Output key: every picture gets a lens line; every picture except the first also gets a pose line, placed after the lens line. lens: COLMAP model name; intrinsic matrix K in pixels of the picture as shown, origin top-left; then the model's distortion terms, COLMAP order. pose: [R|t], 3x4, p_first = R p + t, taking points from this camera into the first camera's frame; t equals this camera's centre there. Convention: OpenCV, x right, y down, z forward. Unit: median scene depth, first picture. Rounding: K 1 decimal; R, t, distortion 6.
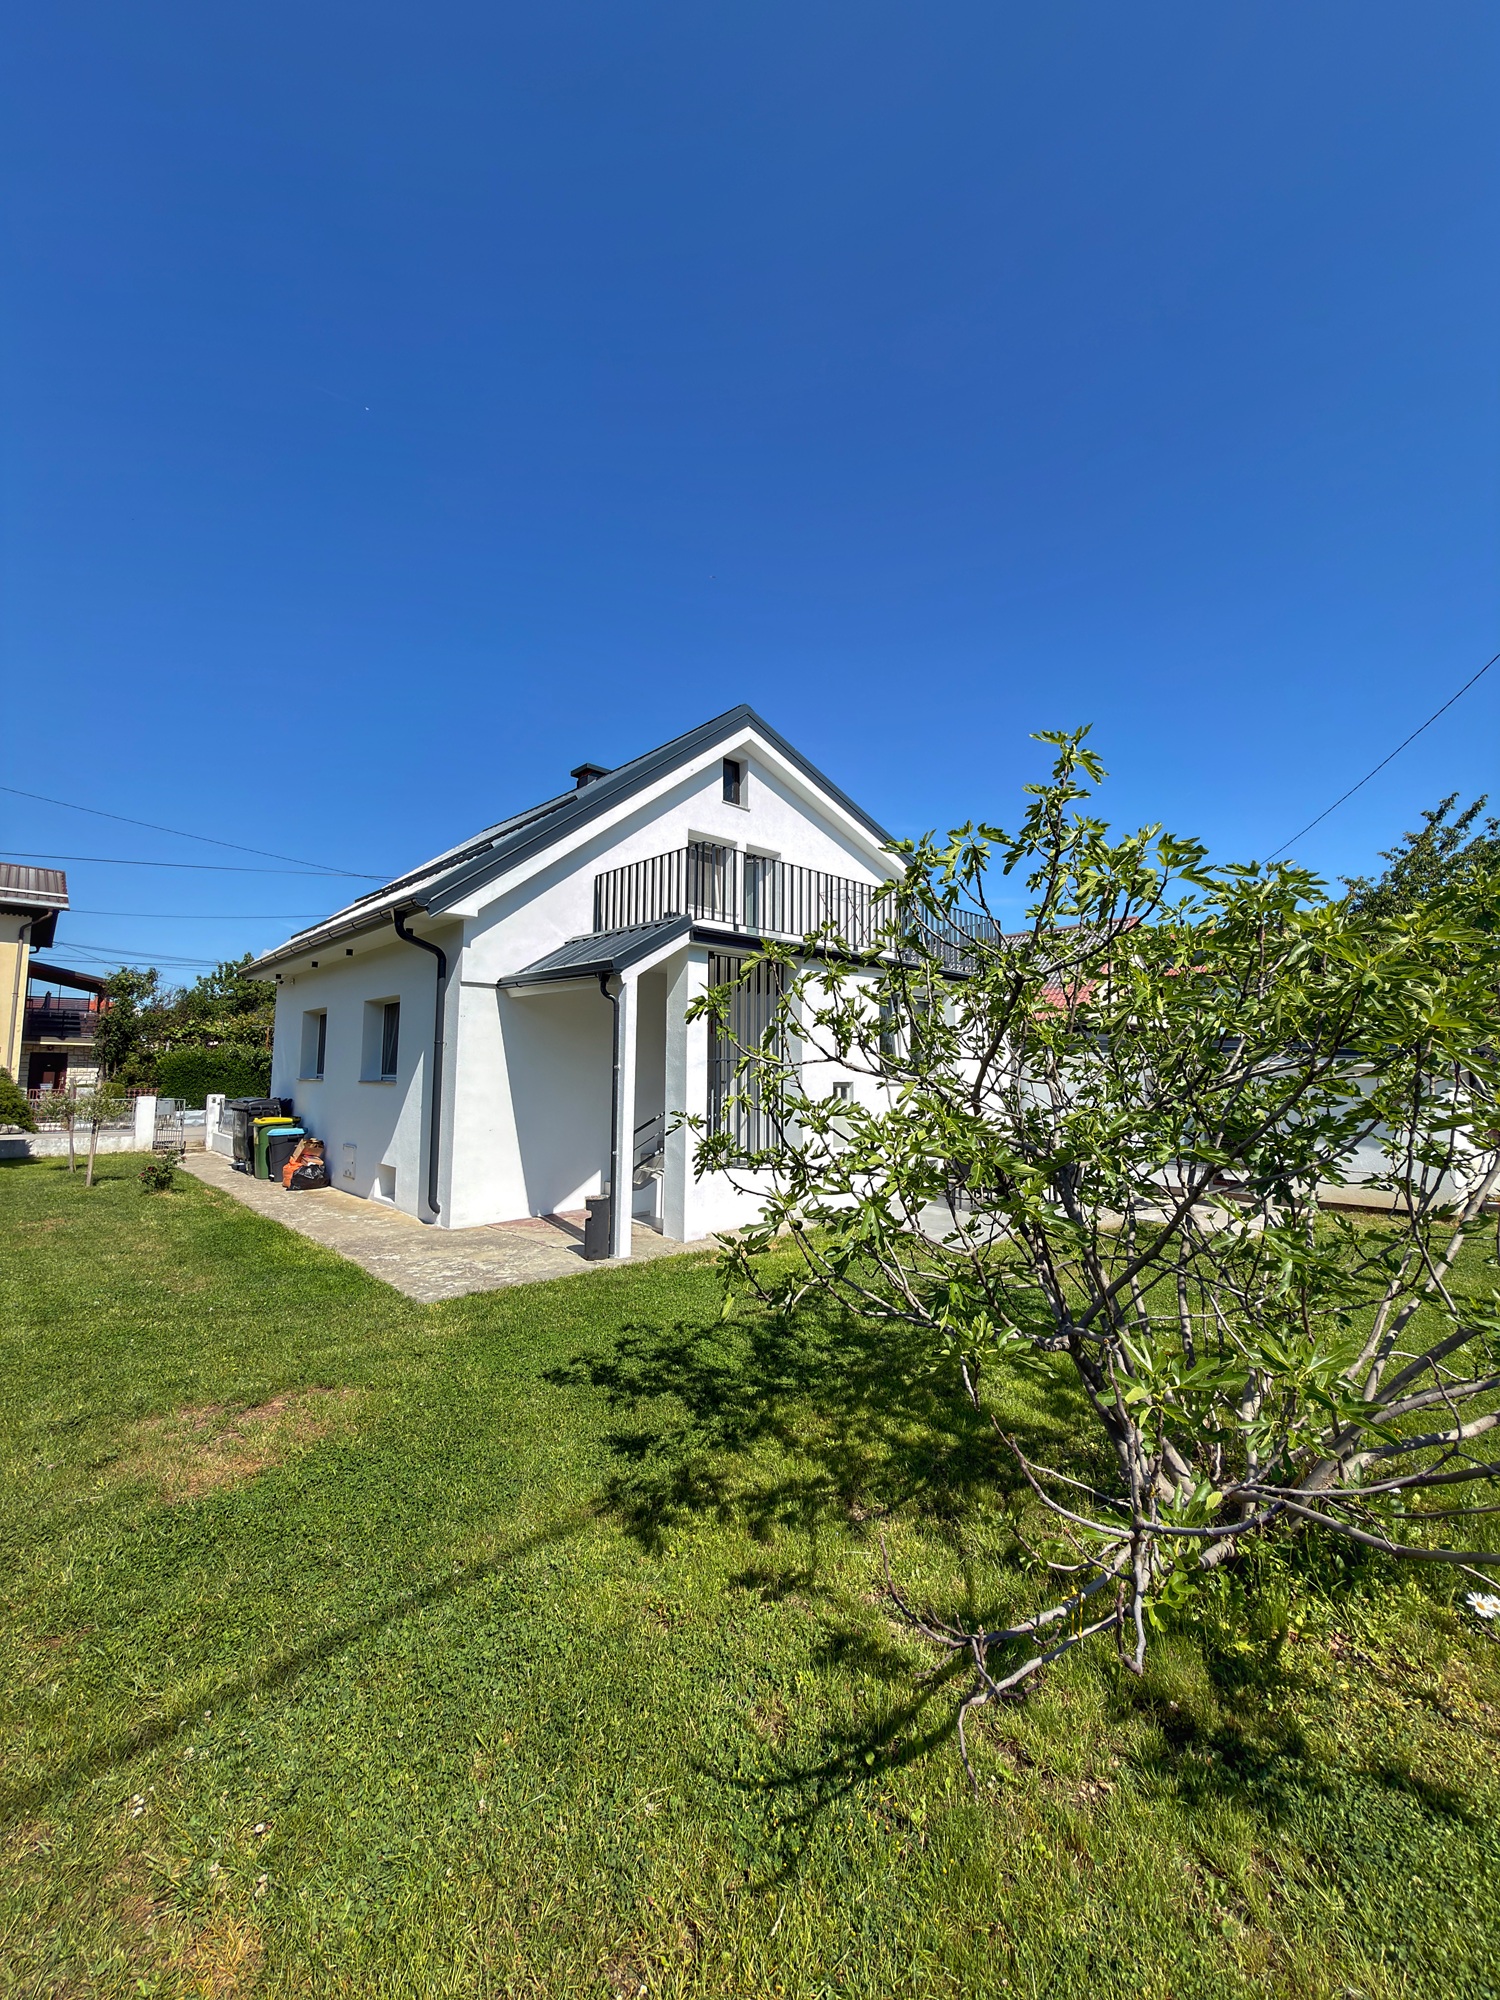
lens RADIAL K [[796.3, 0, 743.1], [0, 796.3, 1005.5], [0, 0, 1]] dist [0.002592, 0.000355]
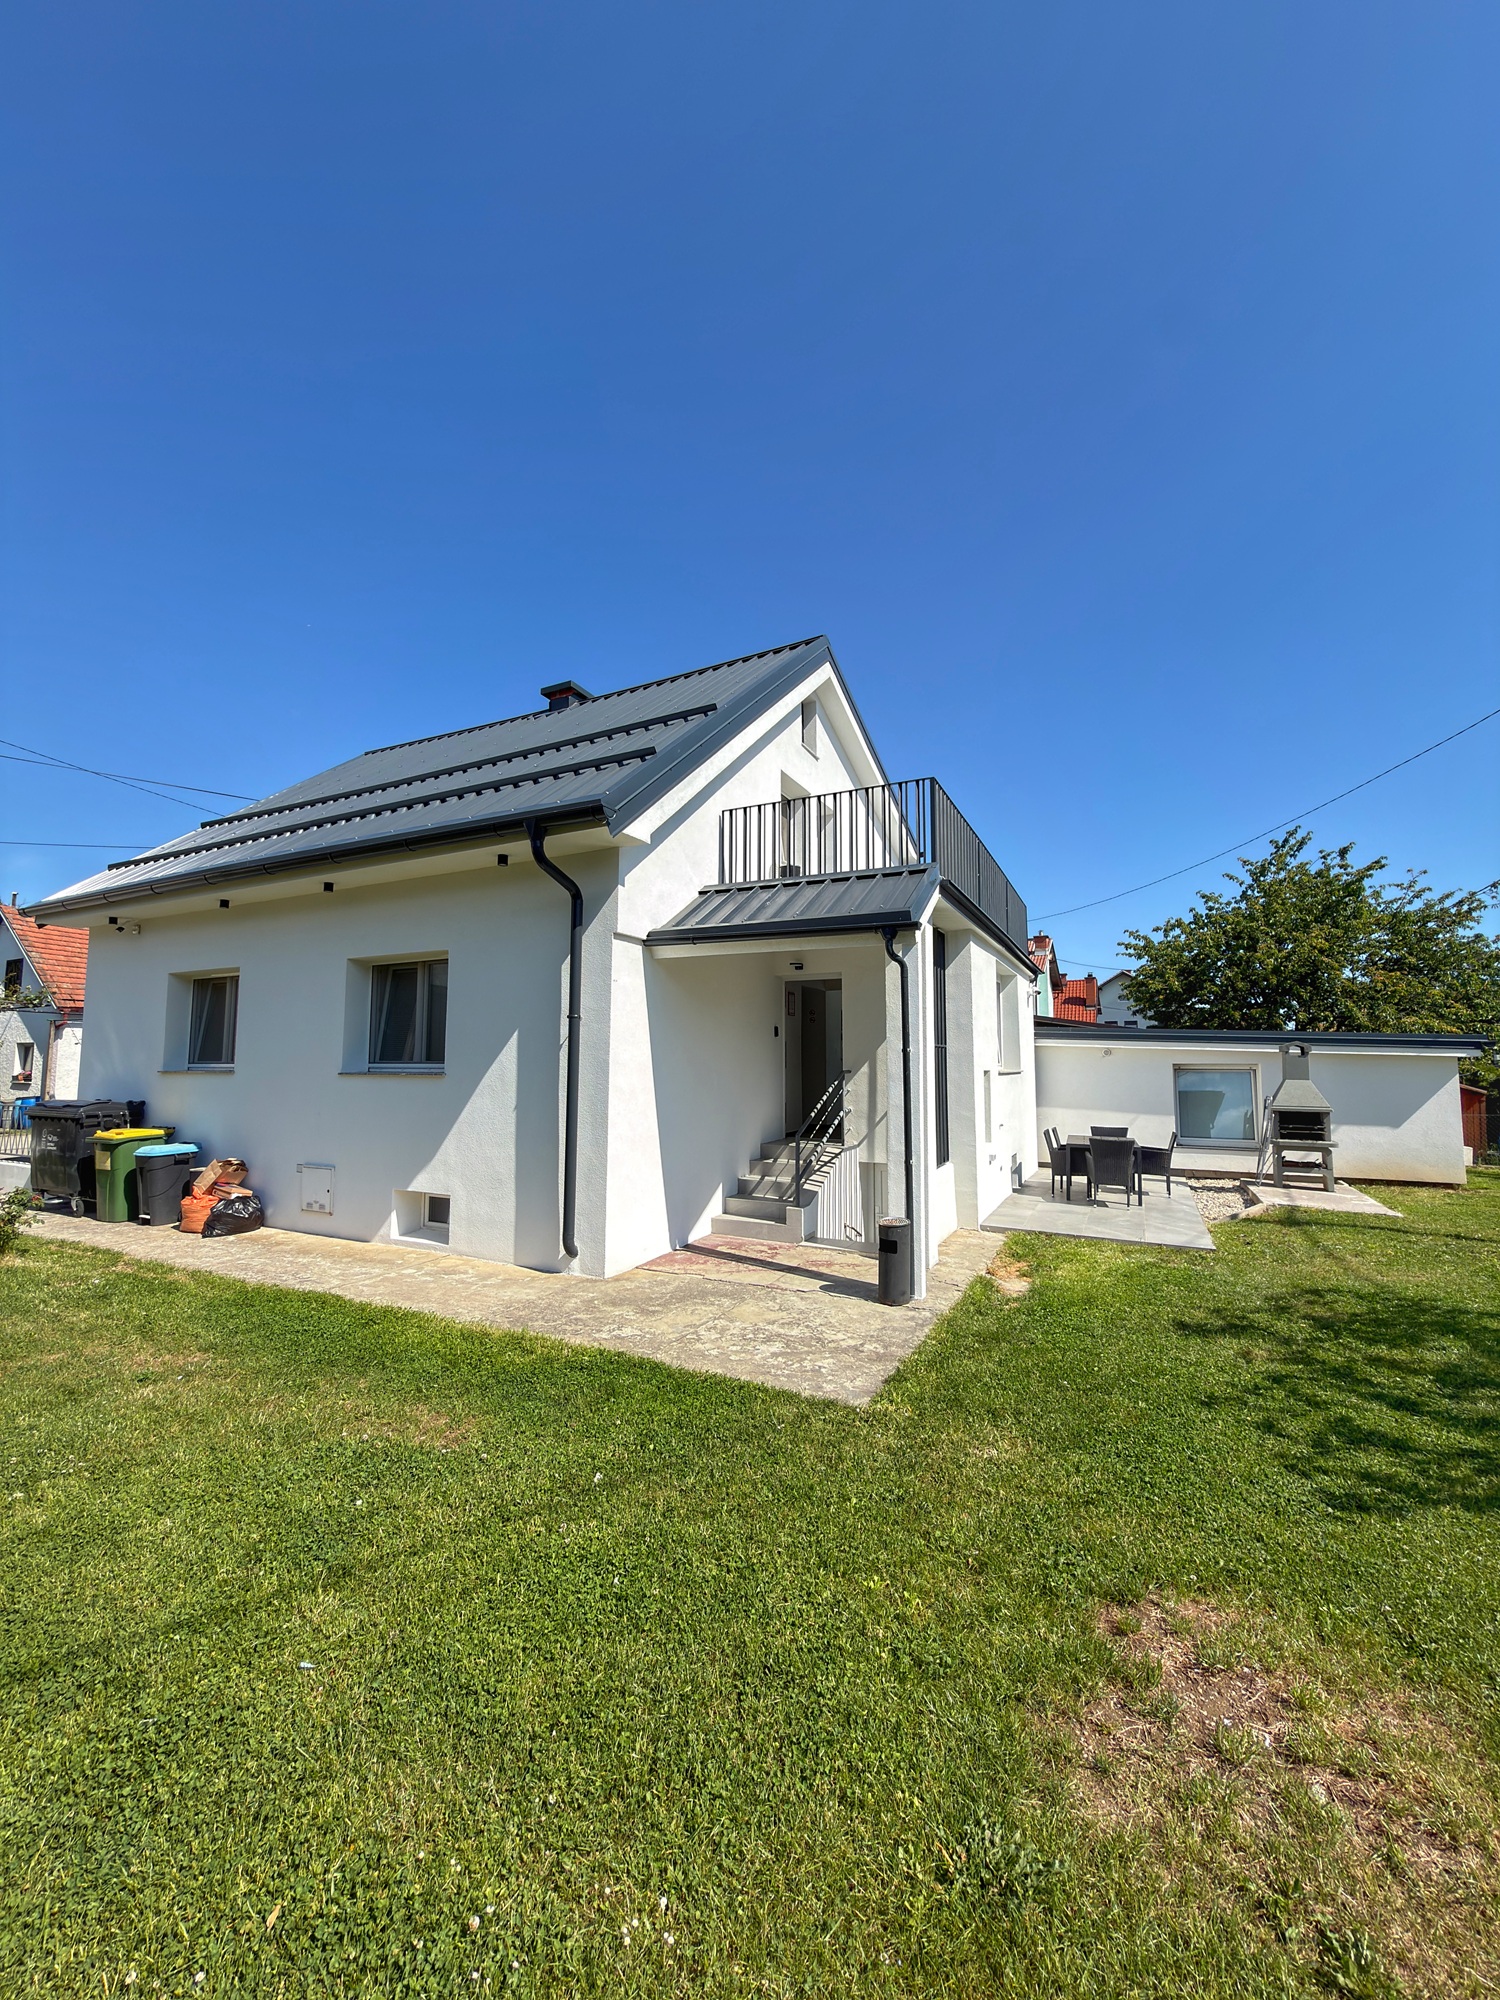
lens RADIAL K [[796.3, 0, 740.3], [0, 796.3, 996.0], [0, 0, 1]] dist [0.002592, 0.000355]
pose [[0.937977, 0.027069, 0.345639, -0.452248], [-0.026557, 0.999628, -0.006219, 0.026132], [-0.345679, -0.003346, 0.938347, 0.257363]]
